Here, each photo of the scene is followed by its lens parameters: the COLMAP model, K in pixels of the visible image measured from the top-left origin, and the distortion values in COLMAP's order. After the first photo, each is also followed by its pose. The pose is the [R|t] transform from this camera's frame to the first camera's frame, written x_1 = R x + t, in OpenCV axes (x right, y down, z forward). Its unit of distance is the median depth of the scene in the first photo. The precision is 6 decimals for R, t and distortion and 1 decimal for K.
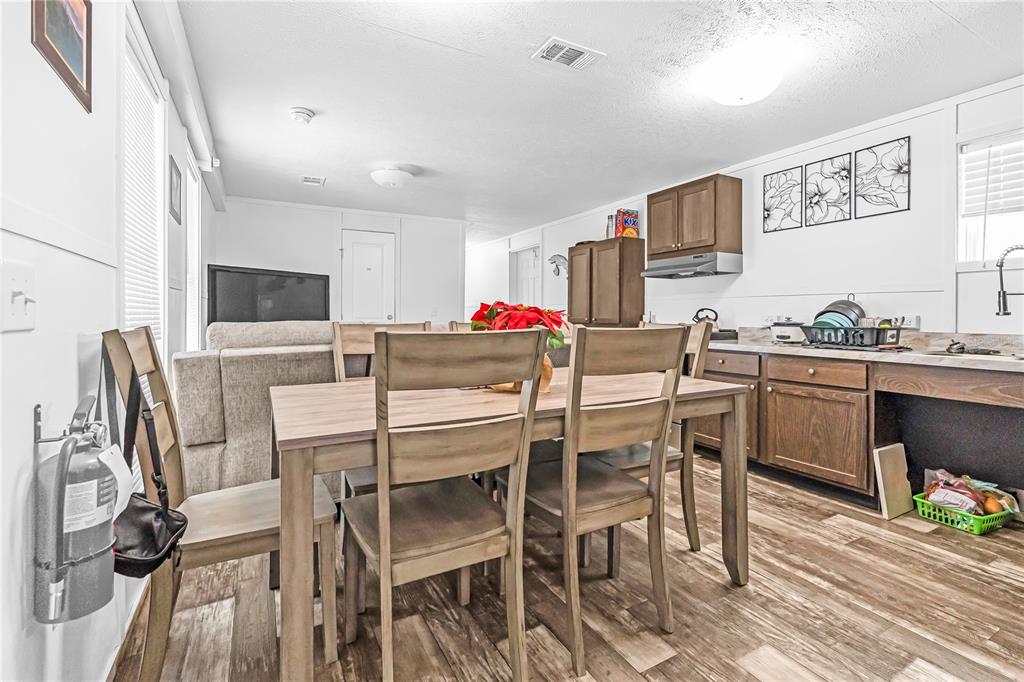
lens RADIAL K [[468.8, 0, 508.0], [0, 468.8, 311.4], [0, 0, 1]] dist [0.000203, -0.001330]
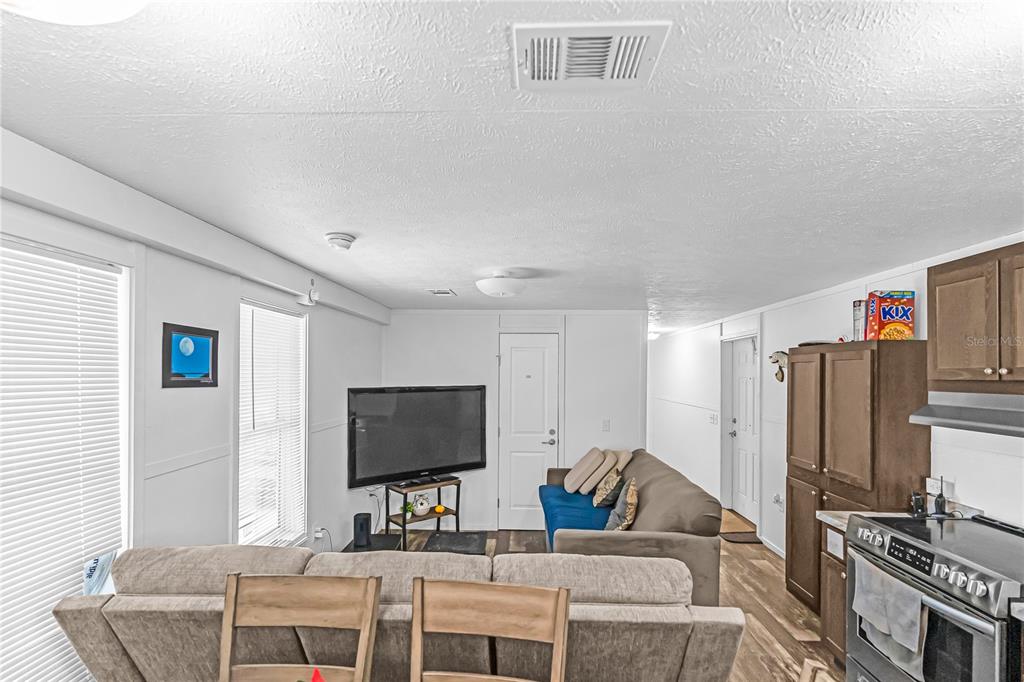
lens RADIAL K [[468.8, 0, 513.4], [0, 468.8, 371.6], [0, 0, 1]] dist [0.000203, -0.001330]
pose [[0.868577, -0.004185, -0.495537, 0.138525], [0.001133, 0.999979, -0.006459, -0.115863], [0.495554, 0.005049, 0.868563, 0.275800]]
